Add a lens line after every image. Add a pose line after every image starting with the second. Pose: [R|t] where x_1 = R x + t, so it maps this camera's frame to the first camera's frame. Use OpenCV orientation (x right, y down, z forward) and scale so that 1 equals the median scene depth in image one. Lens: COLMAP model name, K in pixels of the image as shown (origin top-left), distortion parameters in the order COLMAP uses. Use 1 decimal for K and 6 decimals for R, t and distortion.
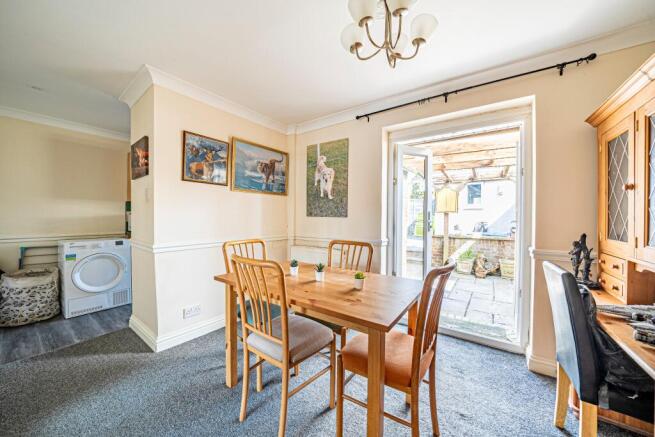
lens RADIAL K [[234.8, 0, 324.6], [0, 234.8, 218.1], [0, 0, 1]] dist [-0.012879, 0.000001]
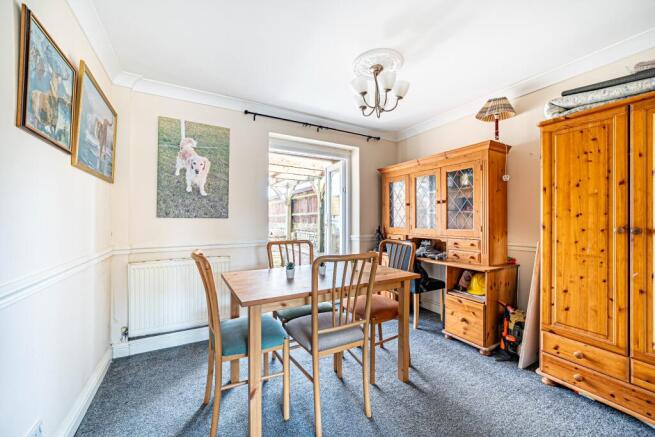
lens RADIAL K [[253.1, 0, 327.5], [0, 253.1, 218.5], [0, 0, 1]] dist [-0.000747, 0.000031]
pose [[0.430235, -0.002699, 0.902713, -0.568450], [0.010482, 0.999943, -0.002006, 0.003068], [-0.902656, 0.010325, 0.430239, 0.243825]]
